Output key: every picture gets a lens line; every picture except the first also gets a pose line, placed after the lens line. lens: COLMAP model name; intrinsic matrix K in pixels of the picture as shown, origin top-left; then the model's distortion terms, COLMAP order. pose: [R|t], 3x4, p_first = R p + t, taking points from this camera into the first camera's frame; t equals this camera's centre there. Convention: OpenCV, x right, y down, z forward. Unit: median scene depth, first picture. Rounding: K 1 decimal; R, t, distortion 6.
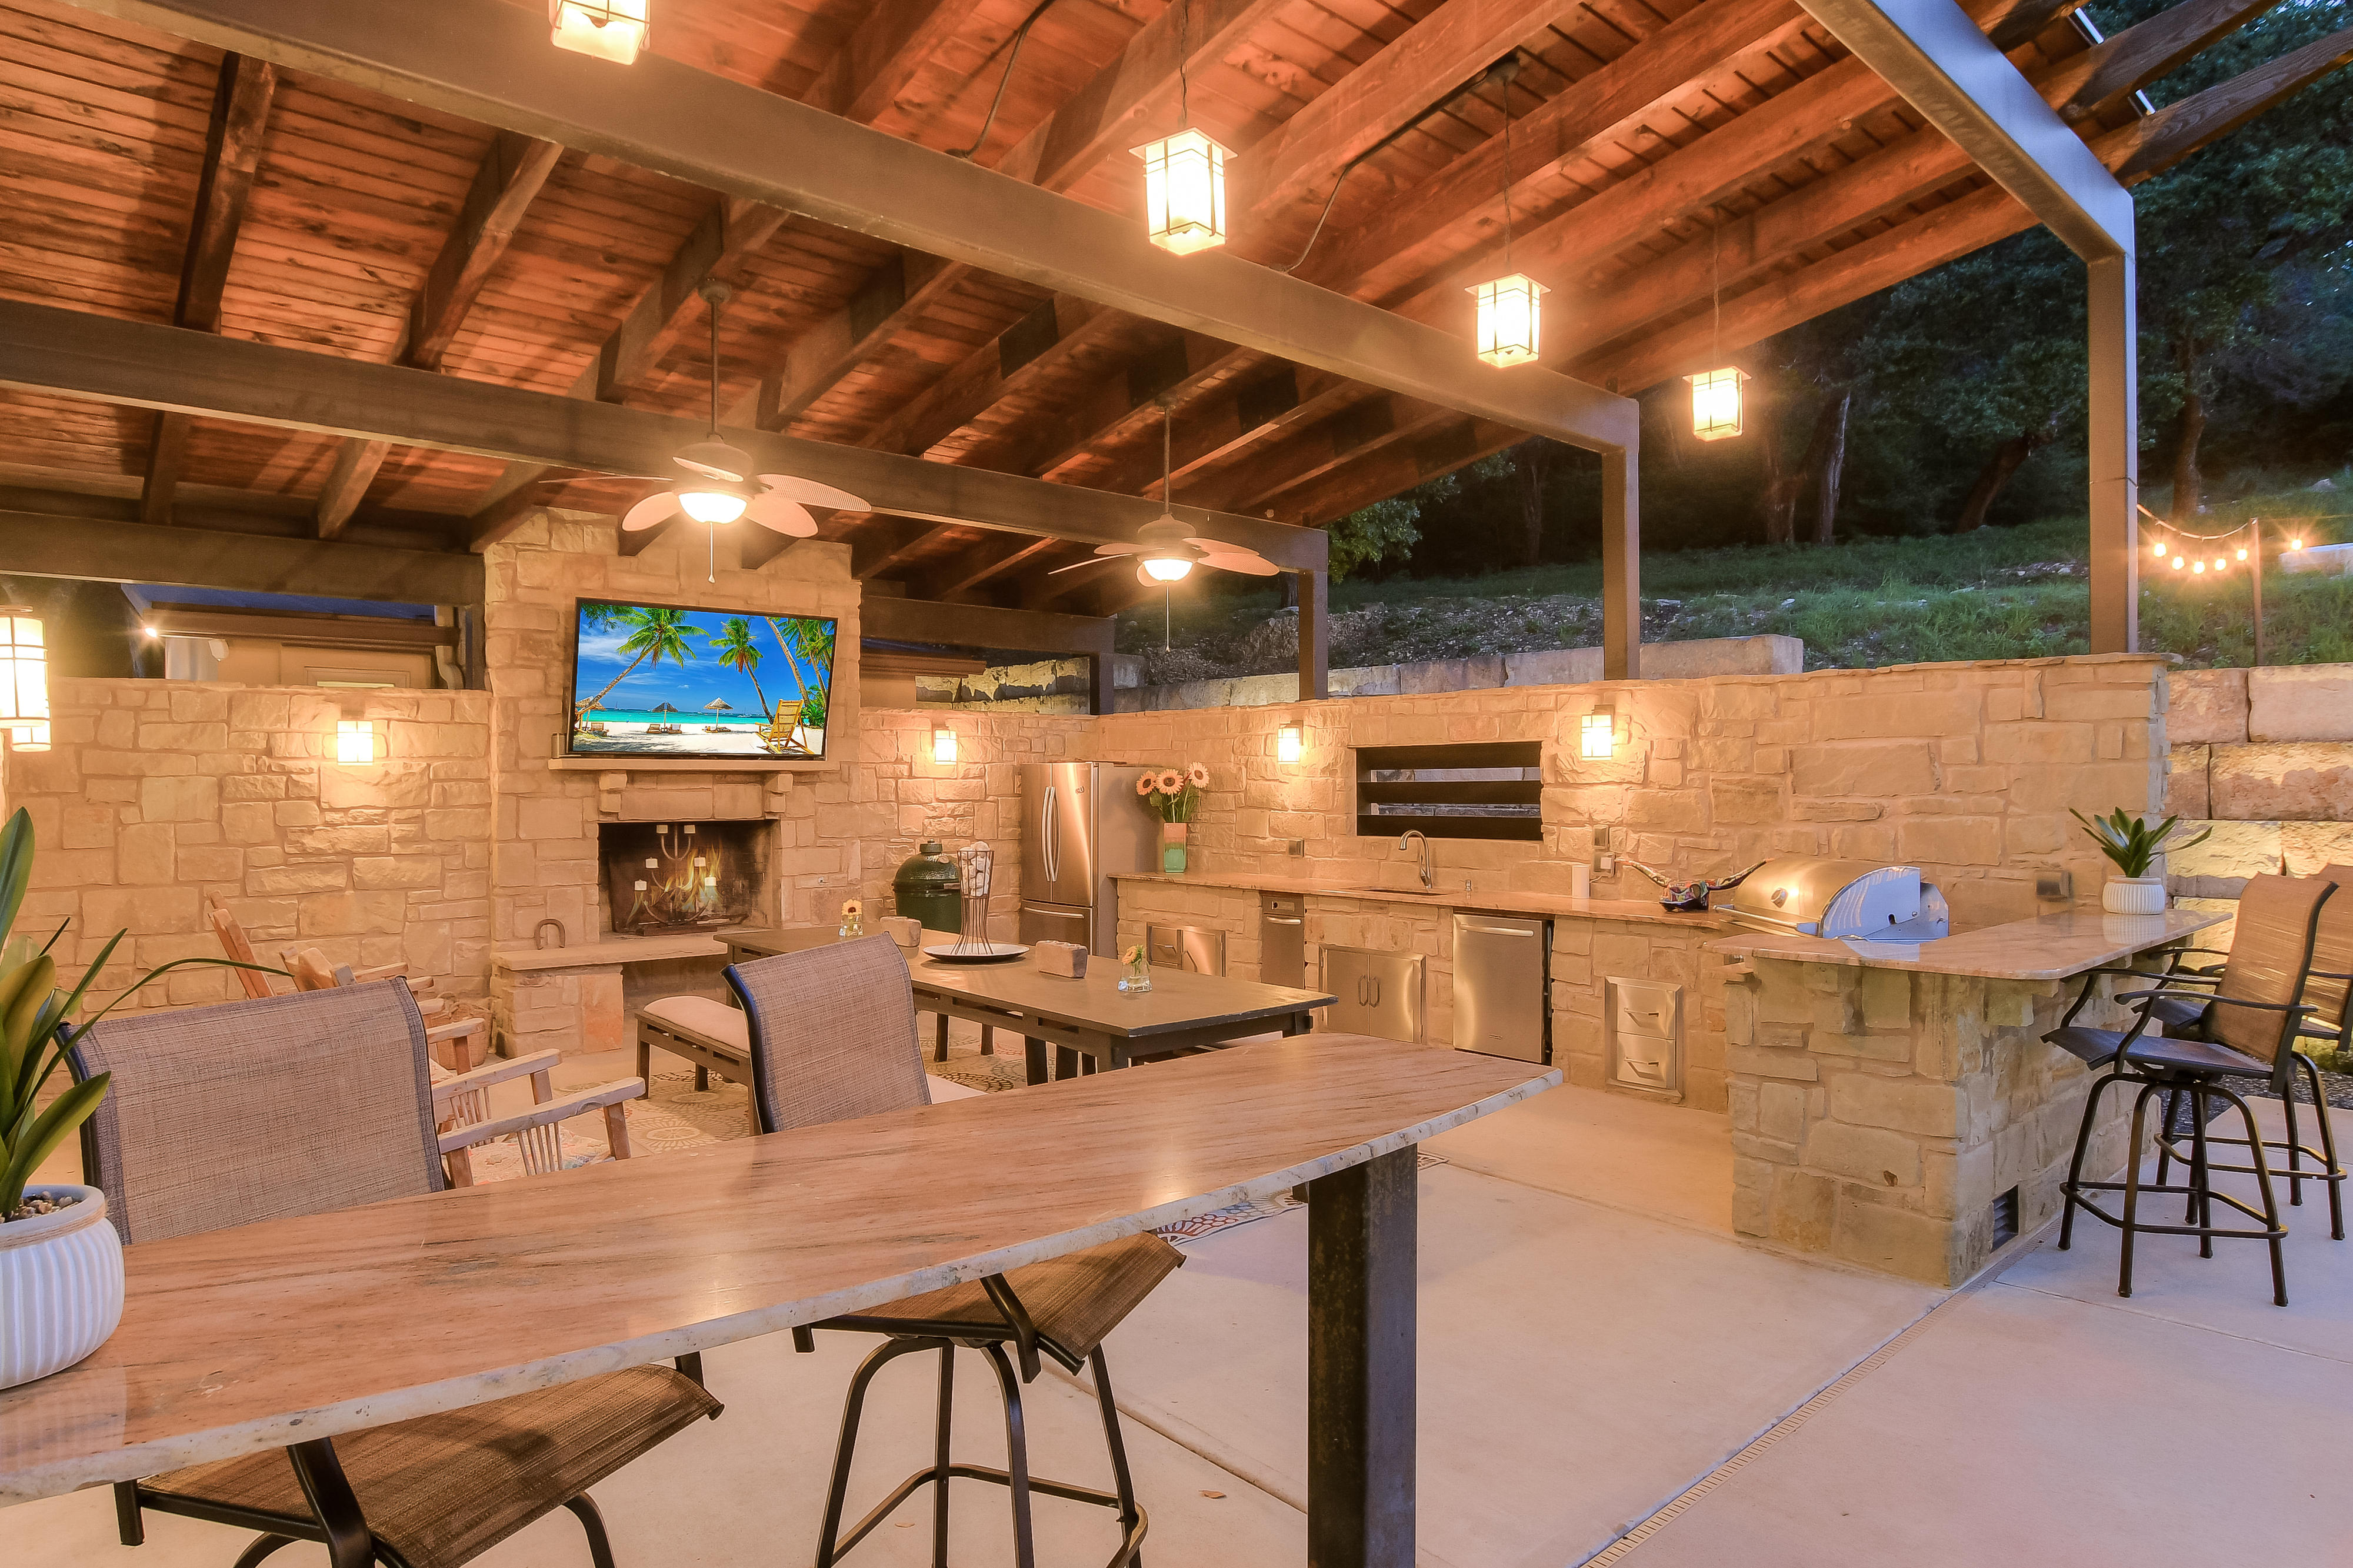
lens RADIAL K [[1310.3, 0, 1177.6], [0, 1310.3, 807.2], [0, 0, 1]] dist [-0.038585, 0.008810]
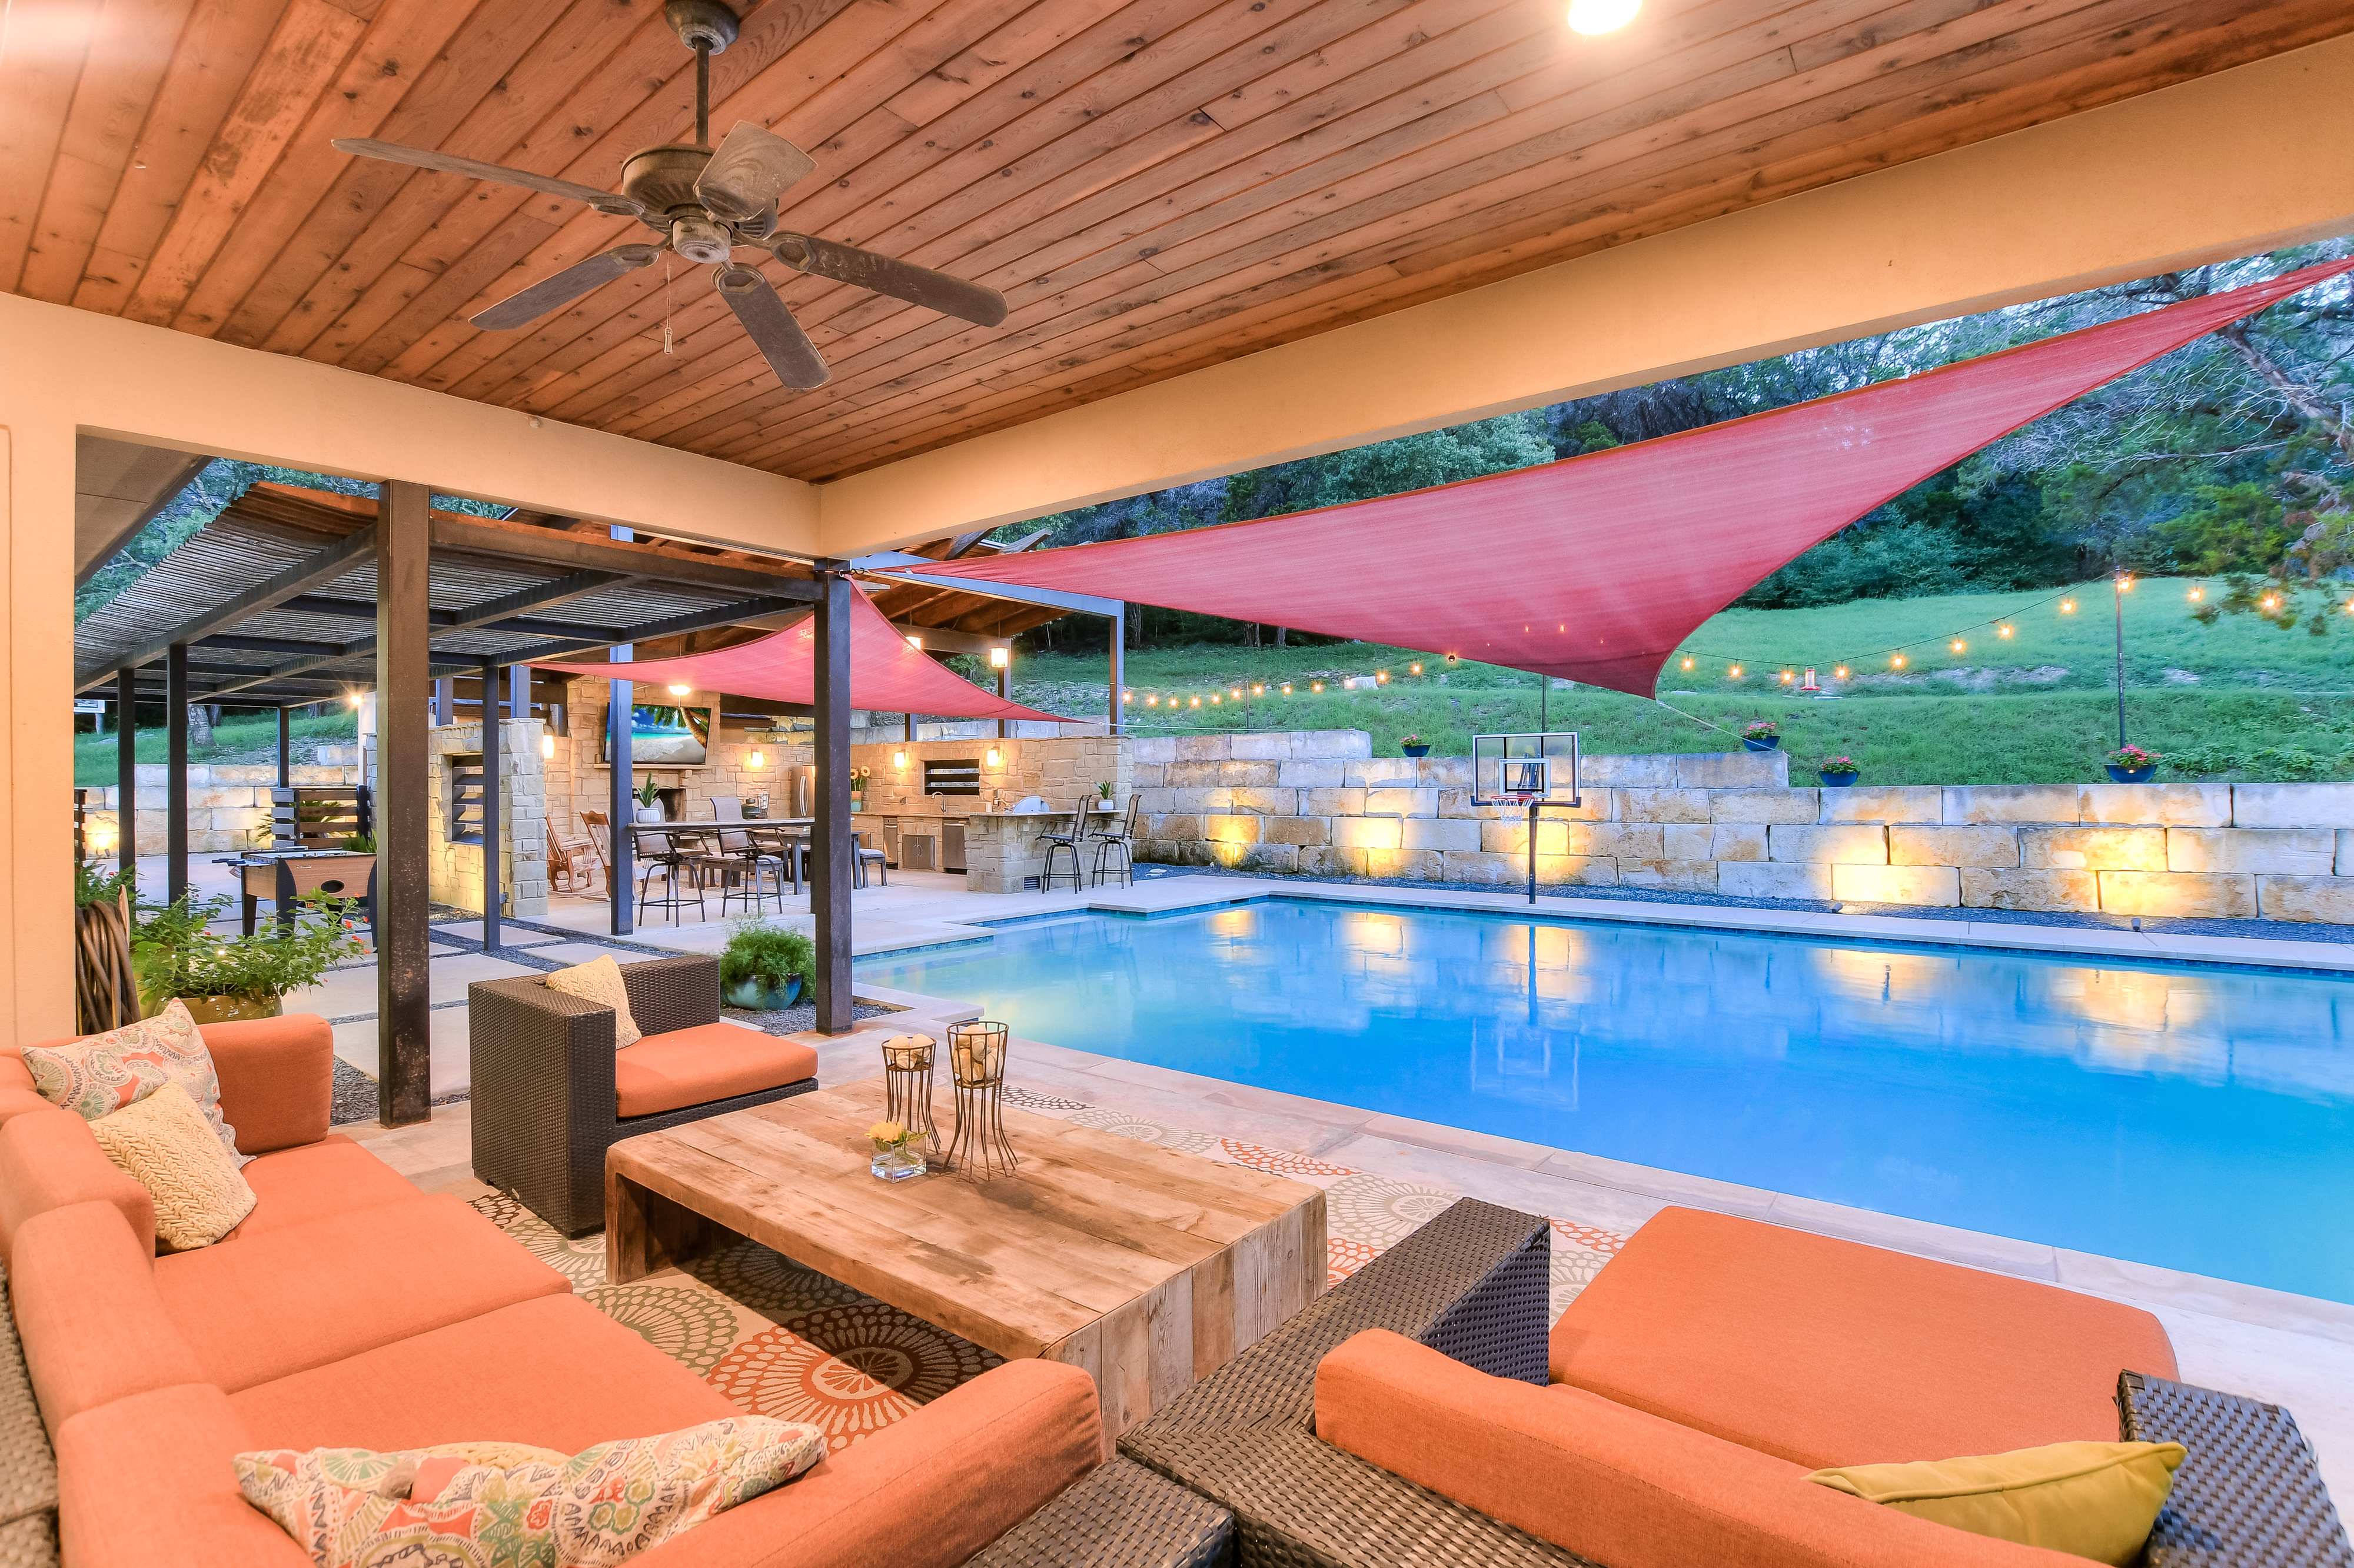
lens RADIAL K [[1068.8, 0, 1181.4], [0, 1068.8, 785.9], [0, 0, 1]] dist [-0.034599, 0.005277]
pose [[0.981529, 0.001292, 0.191310, 0.262047], [0.001686, 0.999880, -0.015398, 0.041797], [-0.191307, 0.015436, 0.981409, -1.298212]]
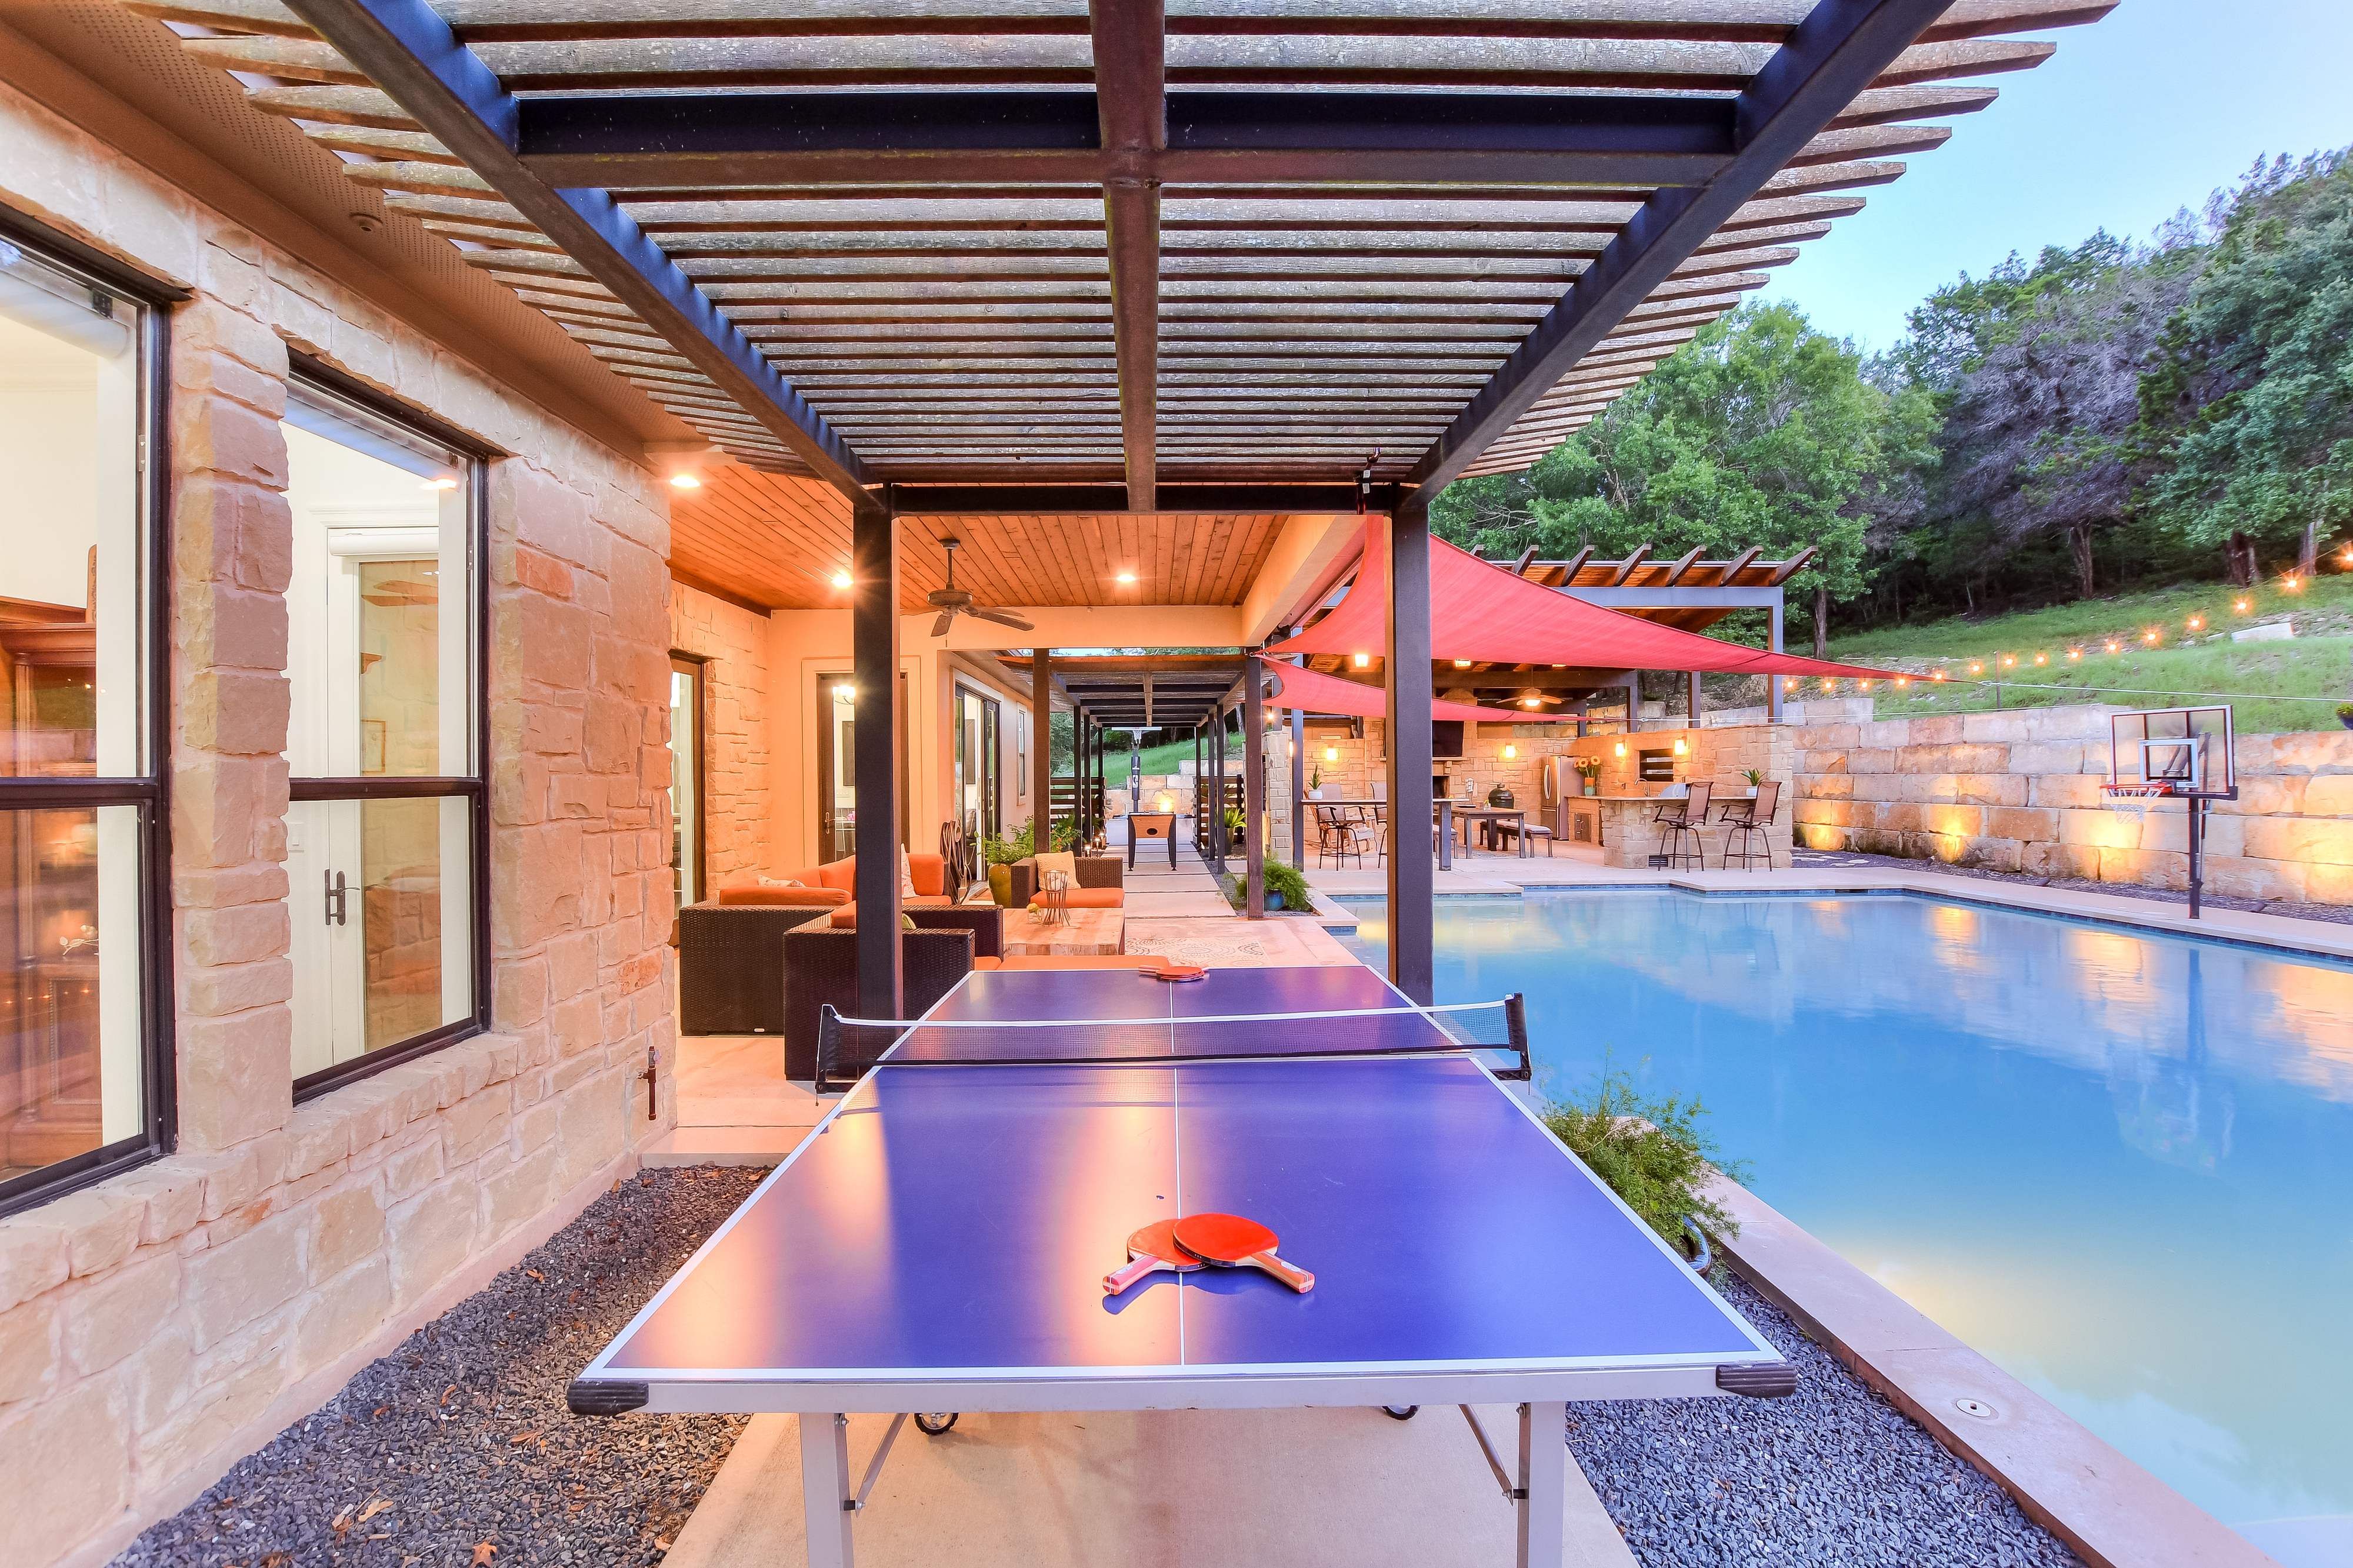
lens RADIAL K [[1068.3, 0, 1164.4], [0, 1068.3, 778.7], [0, 0, 1]] dist [-0.034599, 0.005277]
pose [[0.762439, 0.000934, -0.647060, 0.954446], [-0.006260, 0.999963, -0.005932, 0.040575], [0.647030, 0.008573, 0.762416, -1.601914]]
